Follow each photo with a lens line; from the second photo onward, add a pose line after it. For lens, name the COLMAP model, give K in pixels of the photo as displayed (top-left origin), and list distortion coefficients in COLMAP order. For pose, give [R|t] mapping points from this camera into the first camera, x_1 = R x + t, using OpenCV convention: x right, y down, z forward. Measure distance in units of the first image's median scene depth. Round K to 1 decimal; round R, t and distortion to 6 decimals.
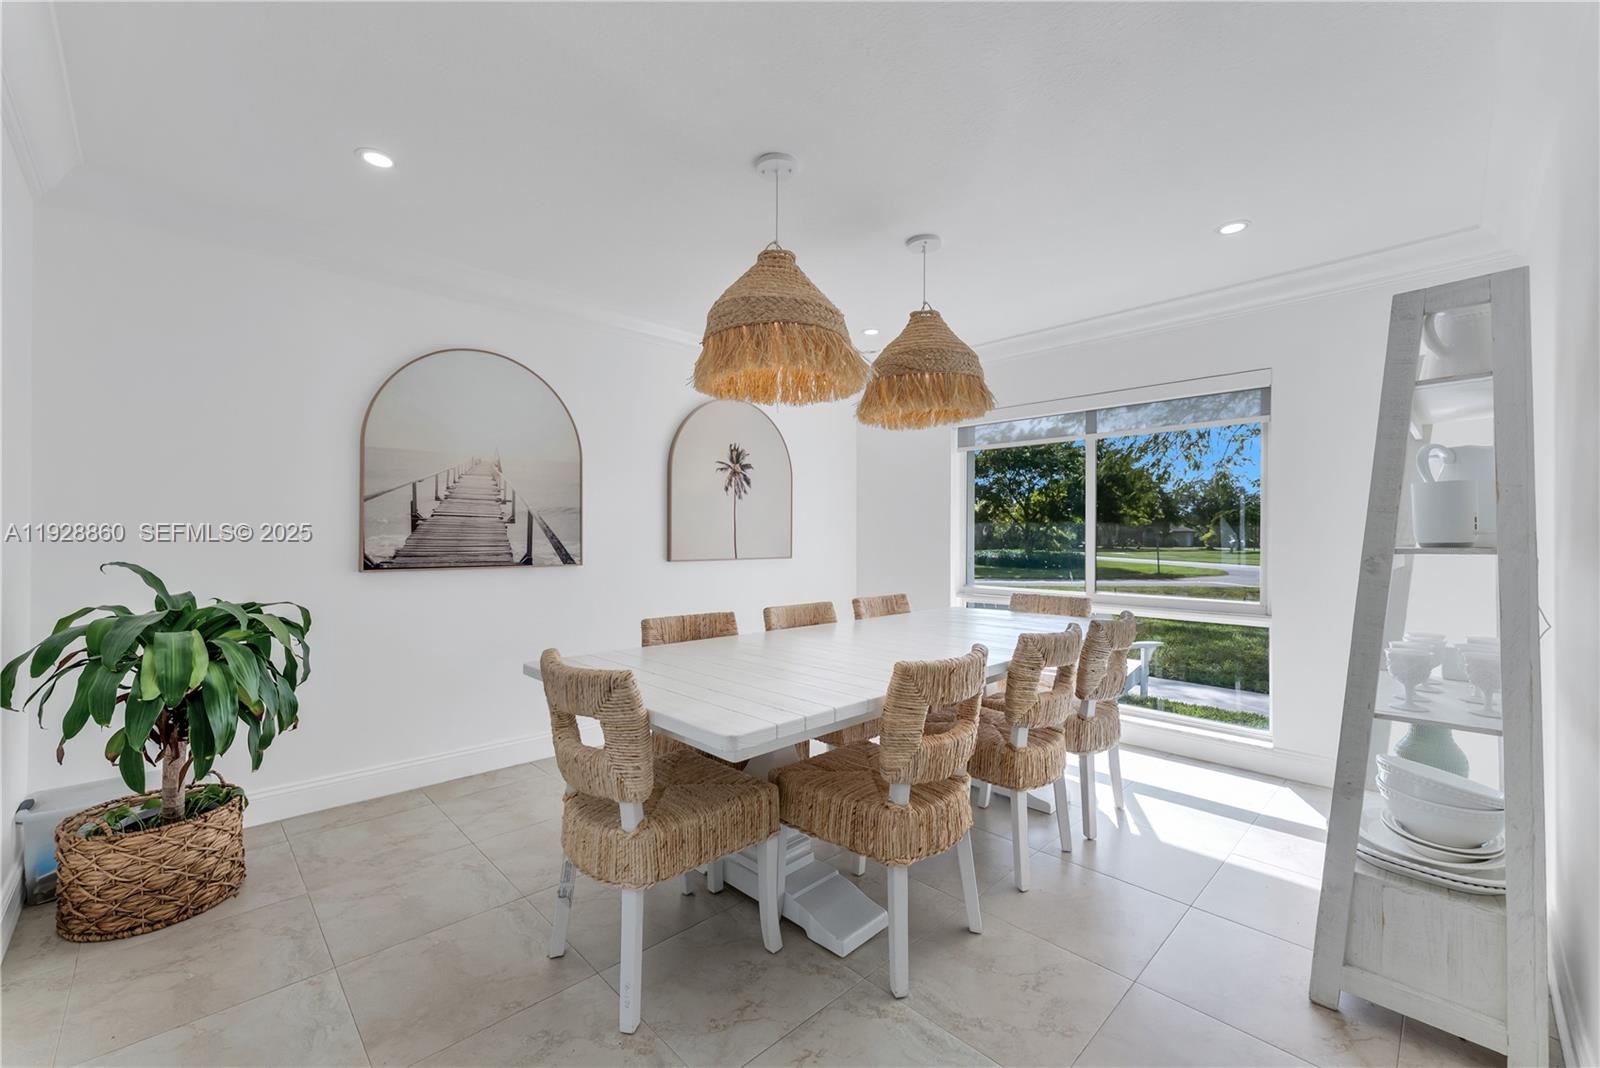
lens RADIAL K [[640.7, 0, 804.0], [0, 640.7, 532.7], [0, 0, 1]] dist [-0.004024, -0.000310]
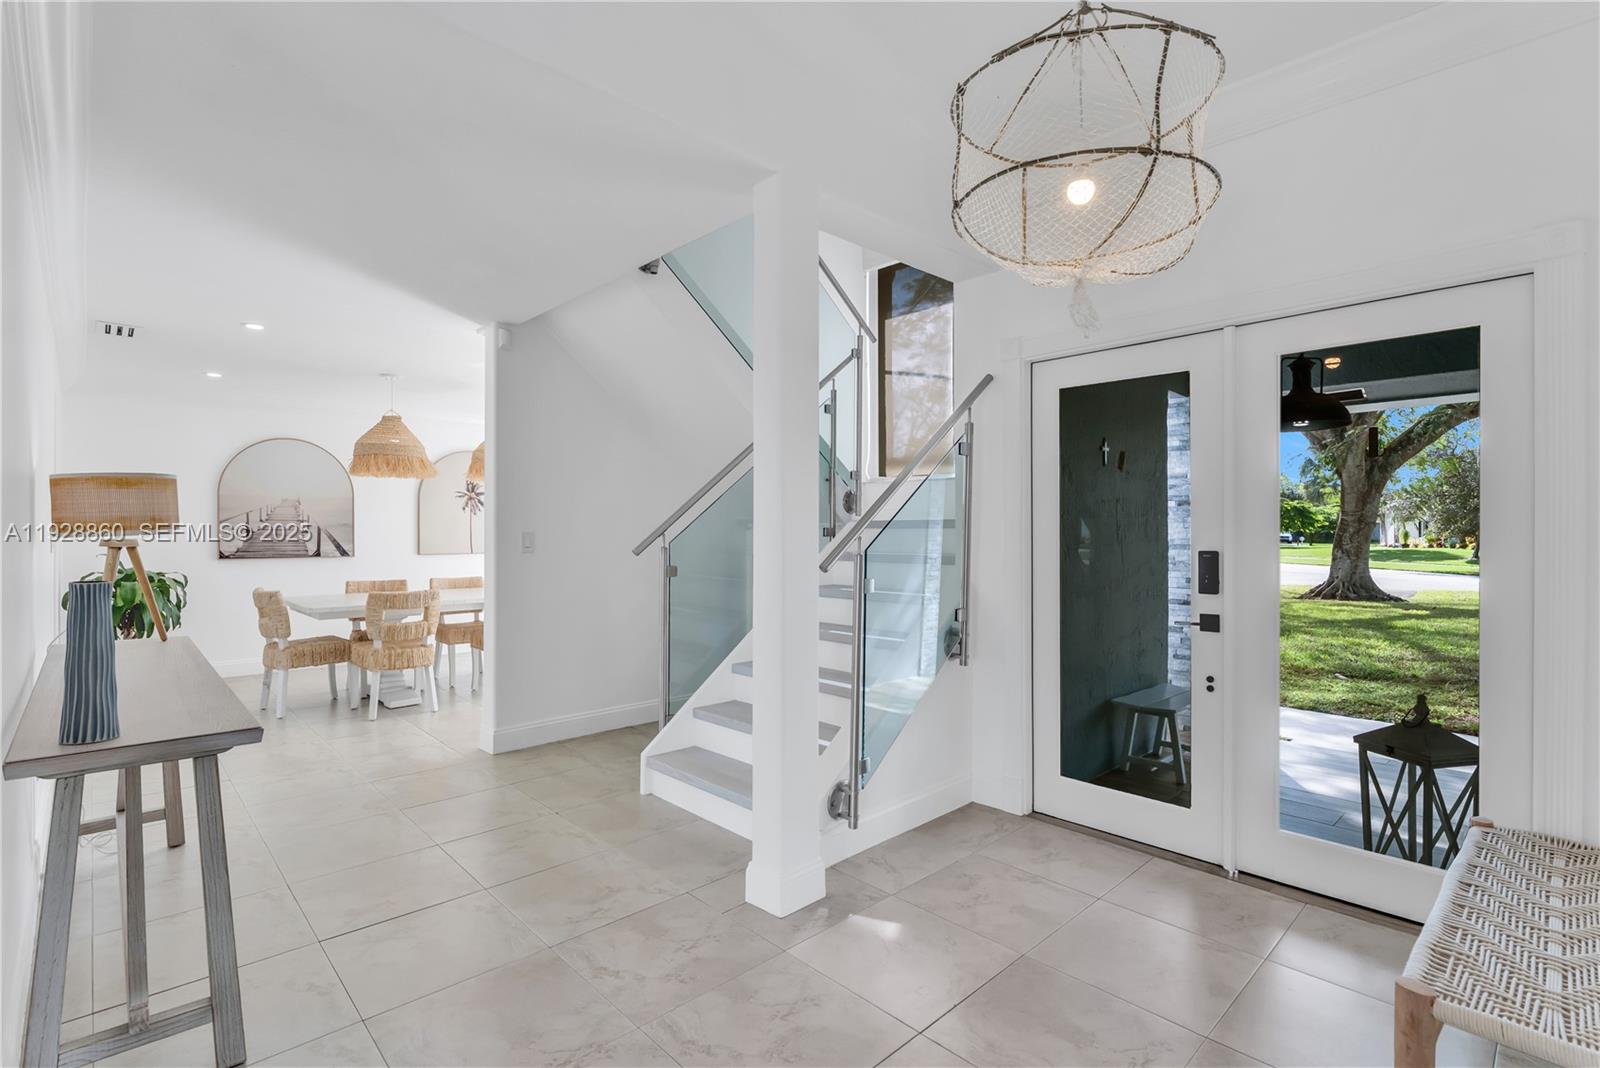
lens RADIAL K [[736.3, 0, 800.1], [0, 736.3, 532.2], [0, 0, 1]] dist [-0.001992, -0.000631]
pose [[0.999937, -0.004047, -0.010459, 1.082610], [0.004127, 0.999962, 0.007676, -0.031843], [0.010428, -0.007719, 0.999916, -1.195263]]
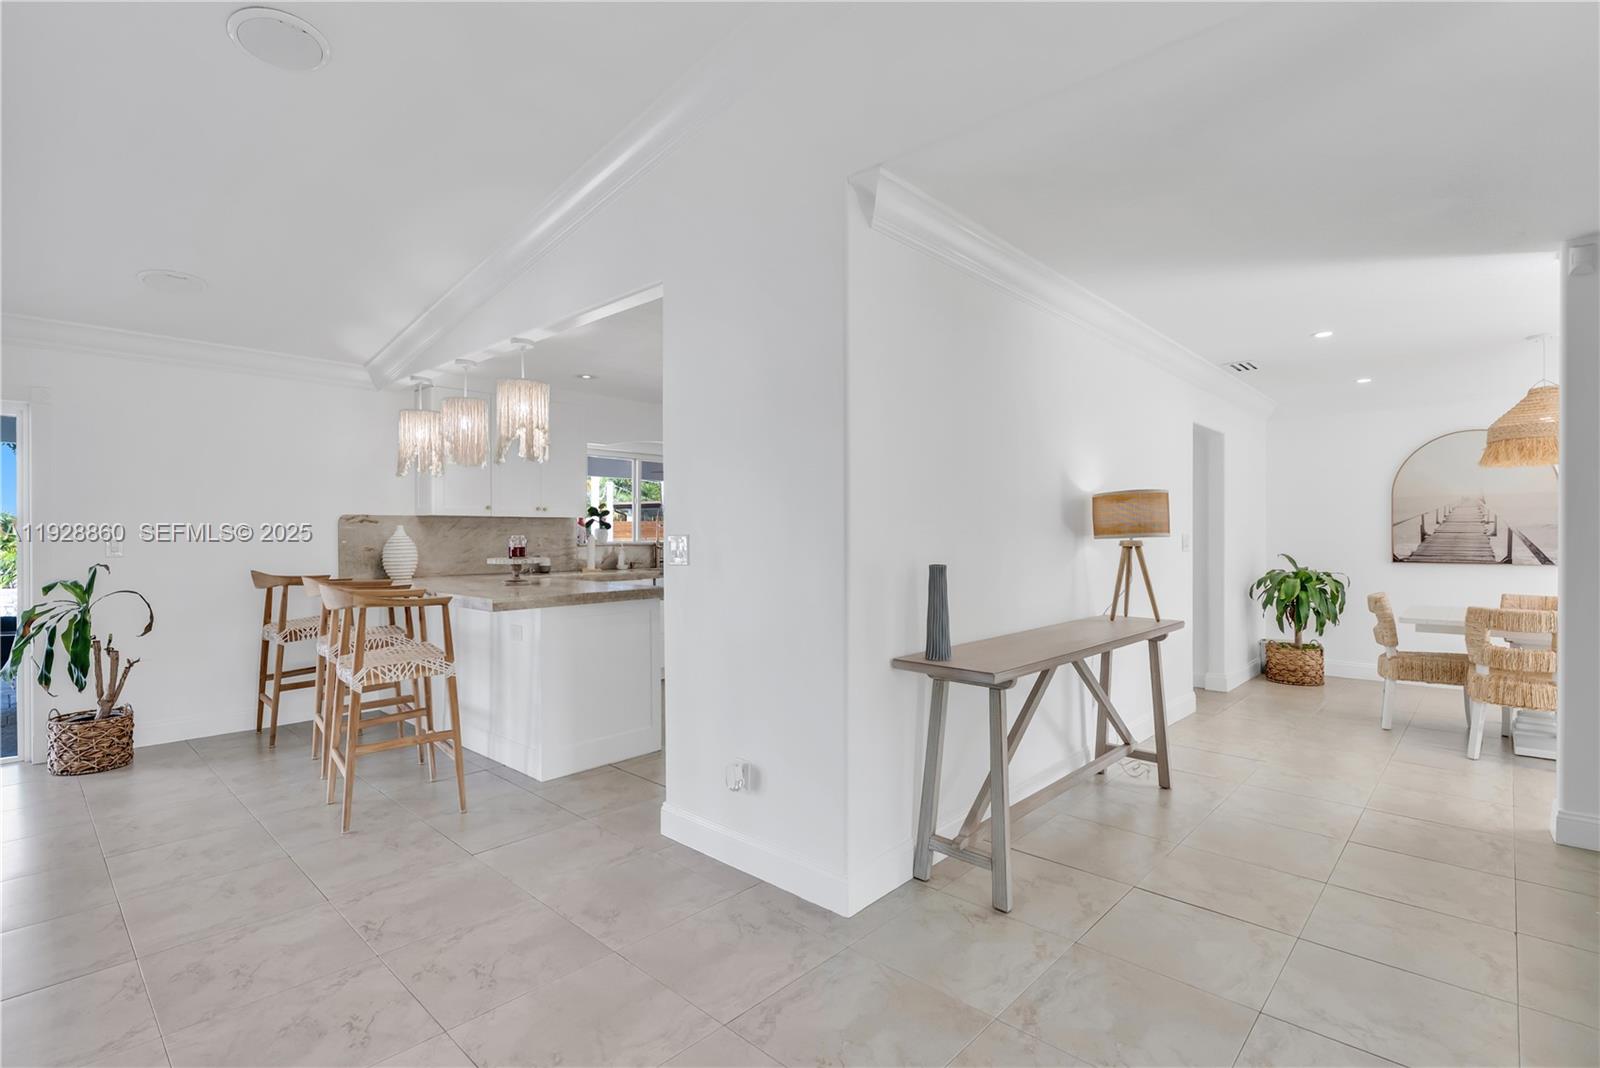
lens RADIAL K [[763.7, 0, 802.7], [0, 763.7, 537.4], [0, 0, 1]] dist [-0.003255, -0.000181]
pose [[0.050833, -0.002402, -0.998704, 1.489289], [0.009259, 0.999955, -0.001933, -0.027305], [0.998664, -0.009149, 0.050853, -0.874590]]
